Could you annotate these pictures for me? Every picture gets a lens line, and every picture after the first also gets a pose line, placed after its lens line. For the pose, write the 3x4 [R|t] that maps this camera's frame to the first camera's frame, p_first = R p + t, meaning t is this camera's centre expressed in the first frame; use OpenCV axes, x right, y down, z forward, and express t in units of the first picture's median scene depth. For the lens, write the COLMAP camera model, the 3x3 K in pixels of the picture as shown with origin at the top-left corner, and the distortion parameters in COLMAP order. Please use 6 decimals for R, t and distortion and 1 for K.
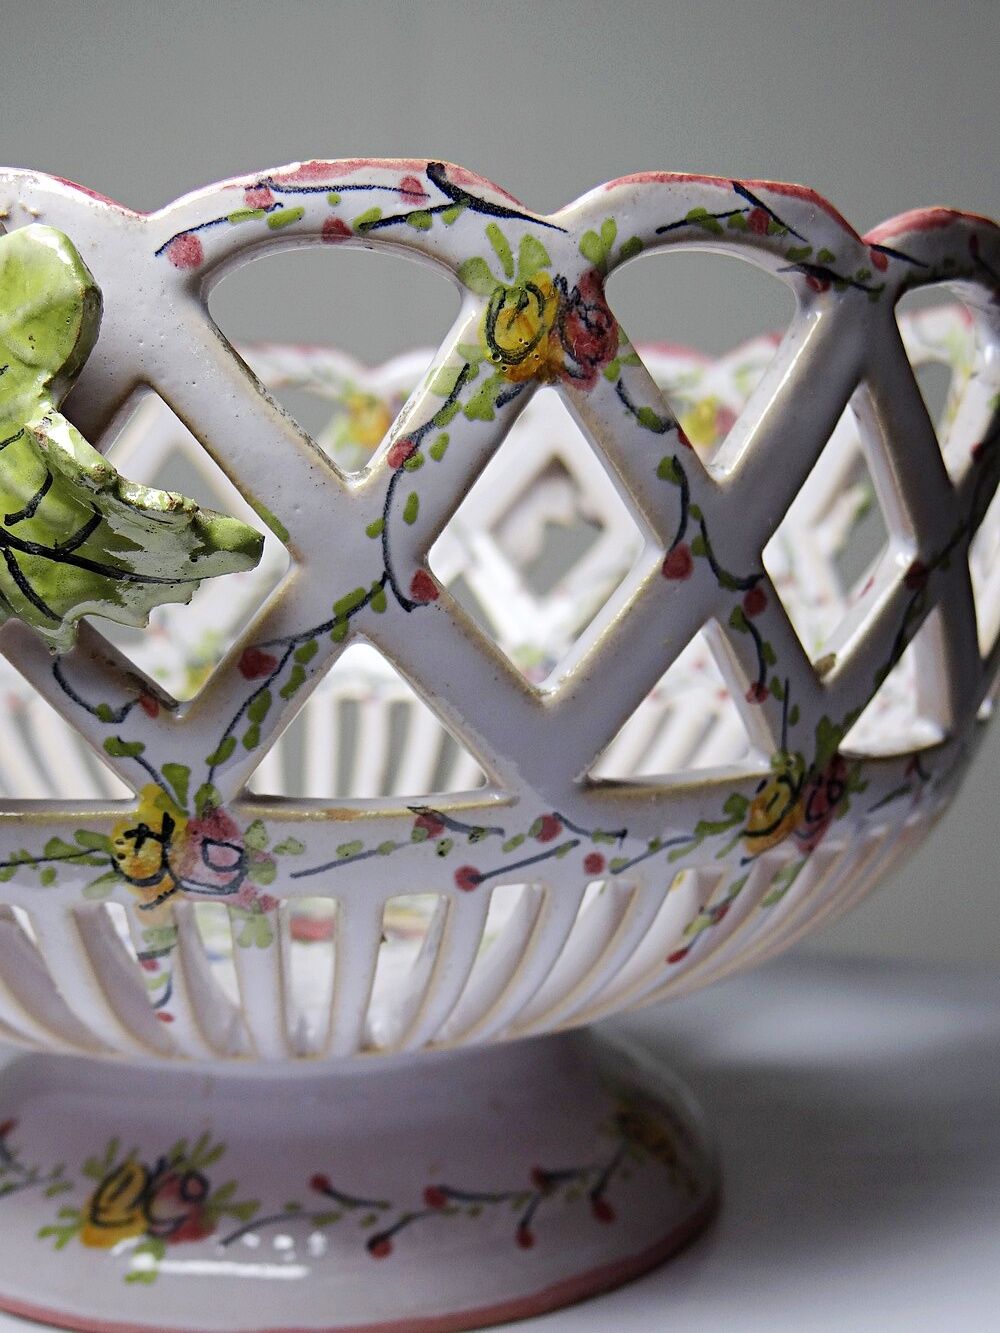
lens RADIAL K [[1897.1, 0, 504.9], [0, 1897.1, 669.9], [0, 0, 1]] dist [-0.033047, 0.000000]
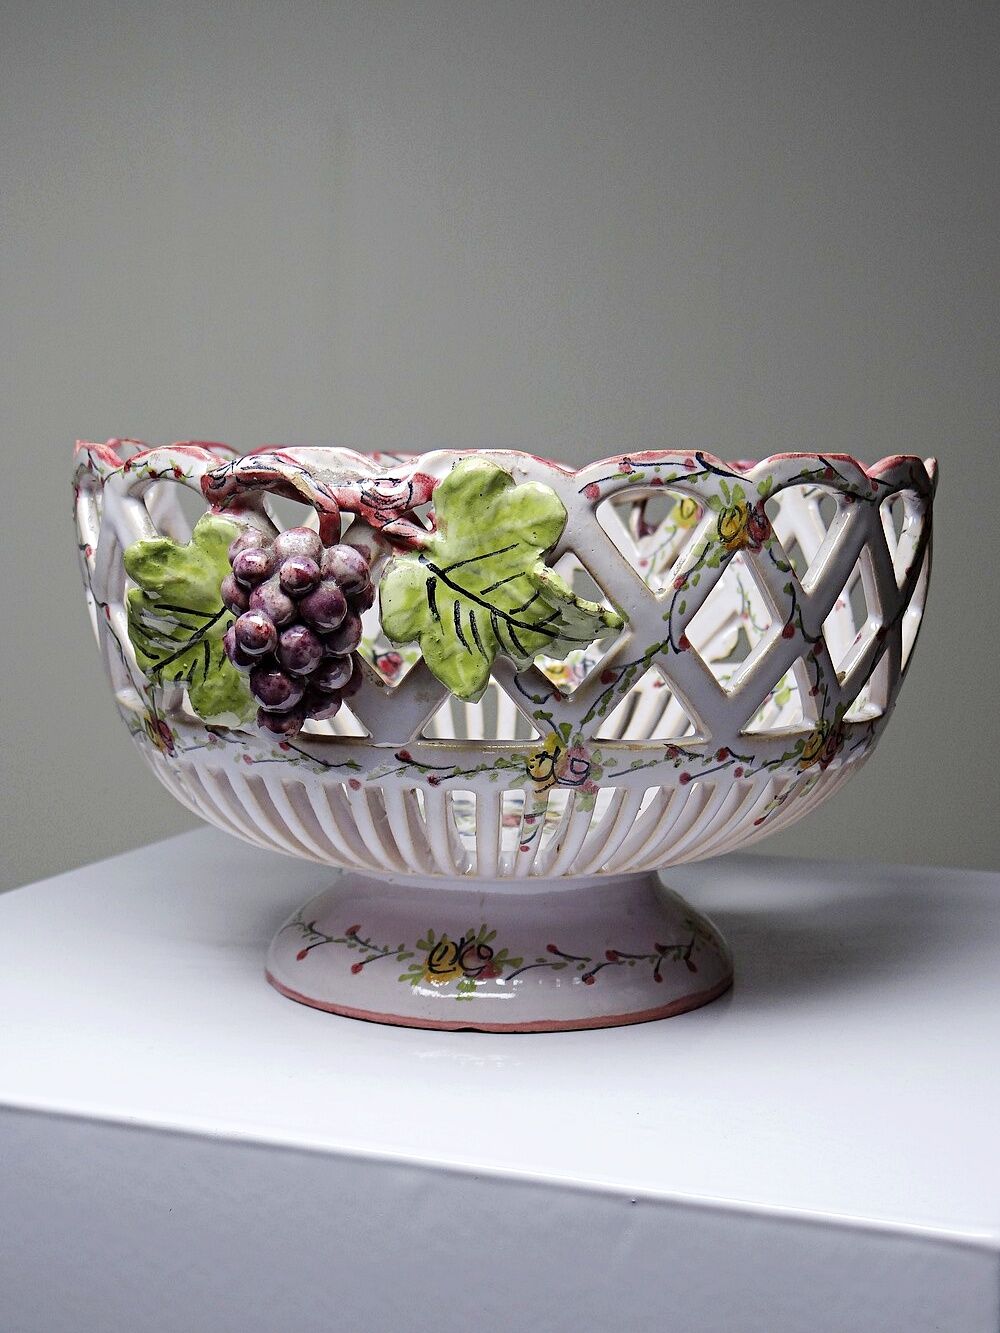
lens RADIAL K [[1897.1, 0, 488.3], [0, 1897.1, 665.0], [0, 0, 1]] dist [-0.033047, 0.000000]
pose [[0.990207, 0.010419, 0.139219, -0.545300], [-0.012476, 0.999825, 0.013908, -0.043680], [-0.139050, -0.015508, 0.990164, -1.081003]]
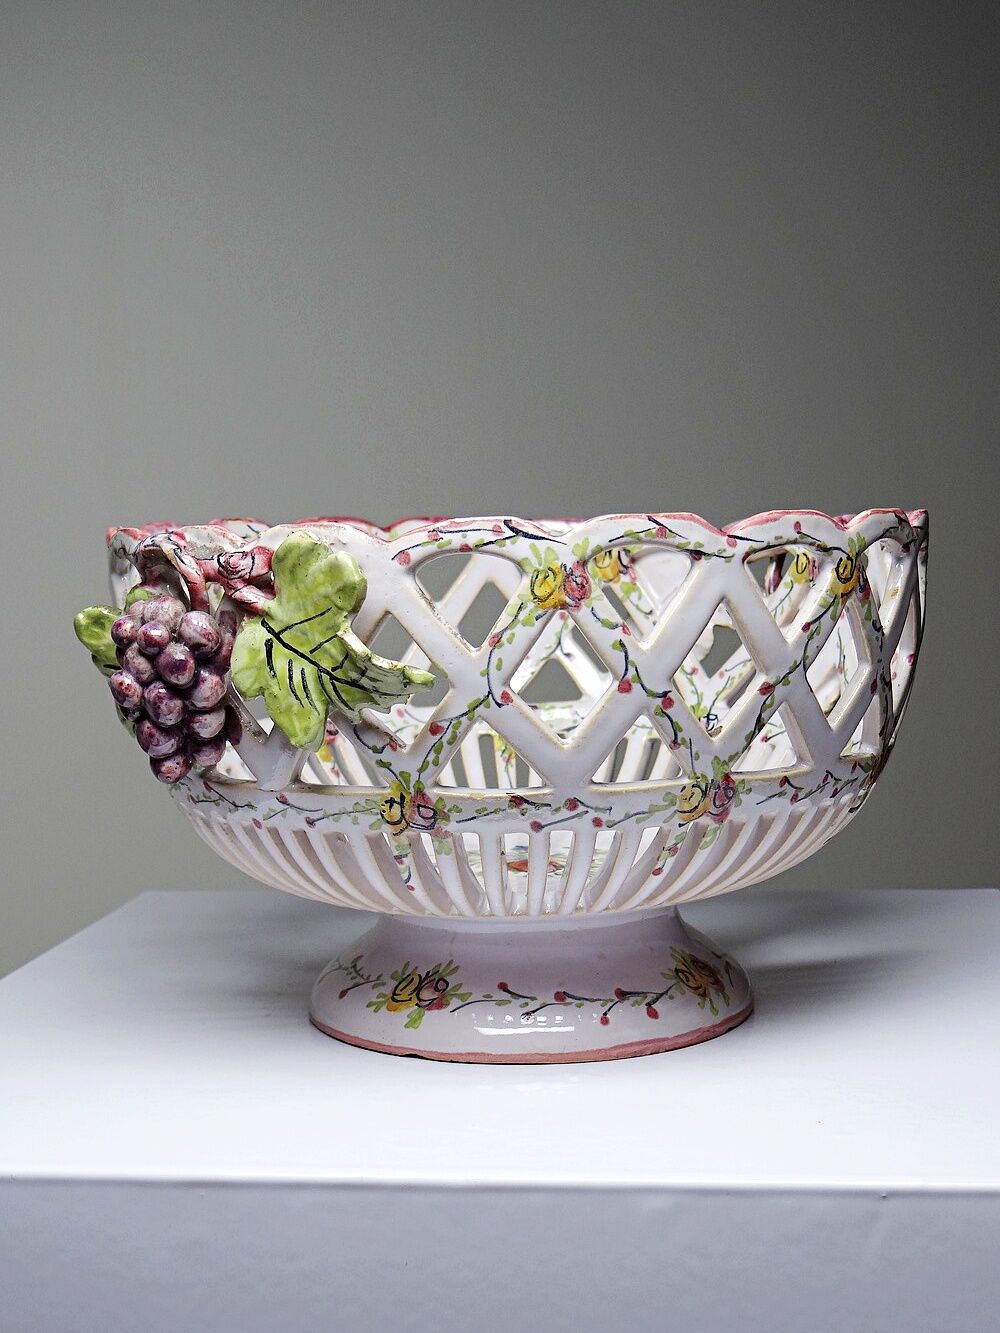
lens RADIAL K [[1897.1, 0, 485.8], [0, 1897.1, 662.5], [0, 0, 1]] dist [-0.033047, 0.000000]
pose [[0.965739, 0.008058, -0.259390, 0.510518], [-0.011360, 0.999872, -0.011235, -0.057526], [0.259266, 0.013796, 0.965707, -1.188324]]
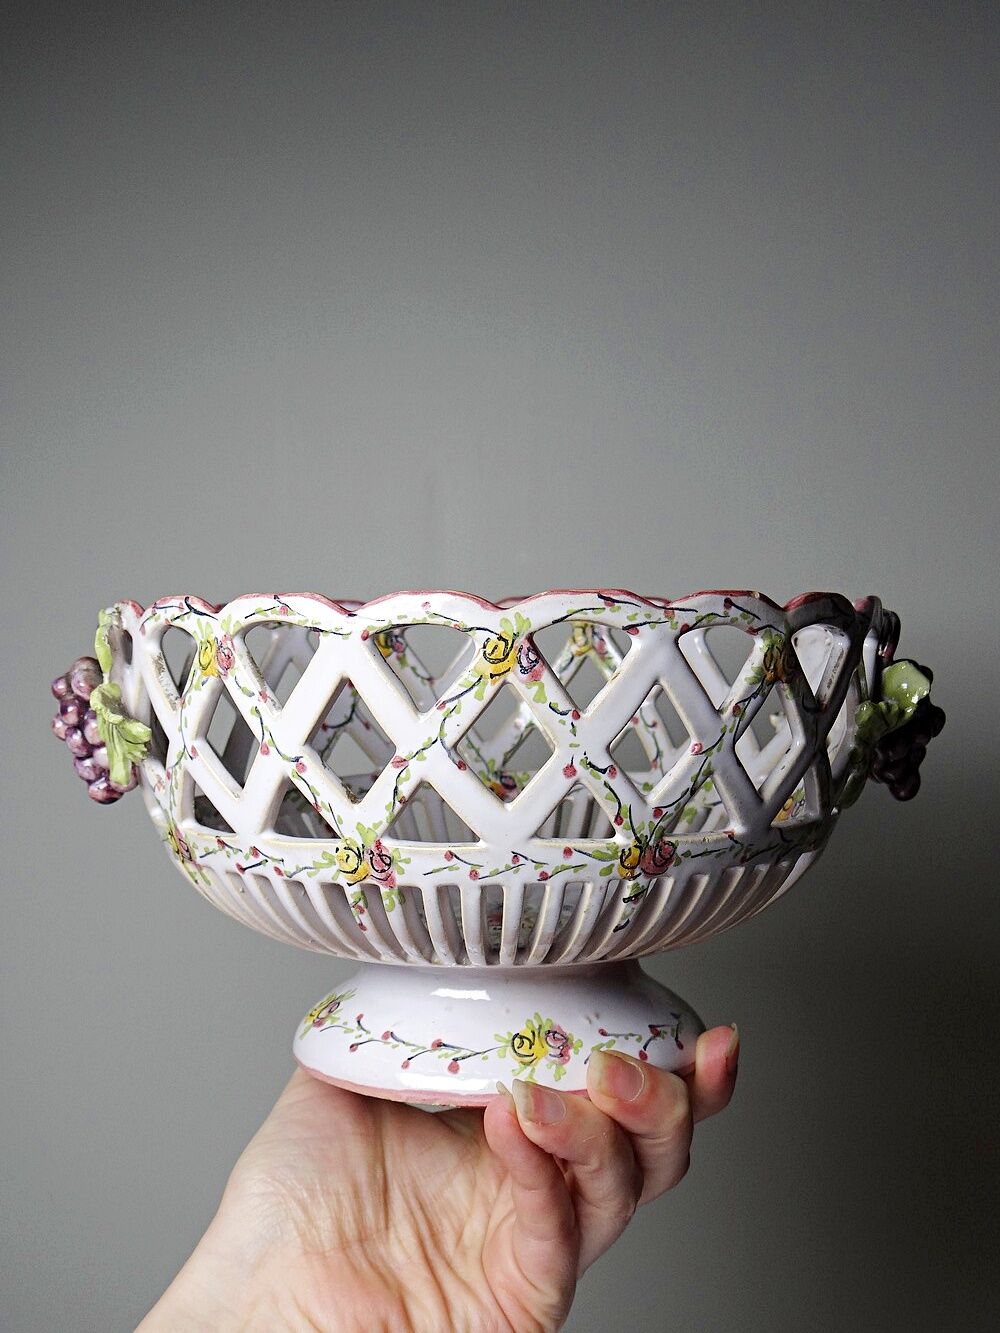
lens RADIAL K [[1658.6, 0, 492.5], [0, 1658.6, 655.5], [0, 0, 1]] dist [-0.041636, 0.000000]
pose [[0.528058, 0.024122, -0.848865, 2.068284], [-0.073316, 0.997159, -0.017272, -0.161906], [0.846037, 0.071356, 0.528327, 0.108575]]
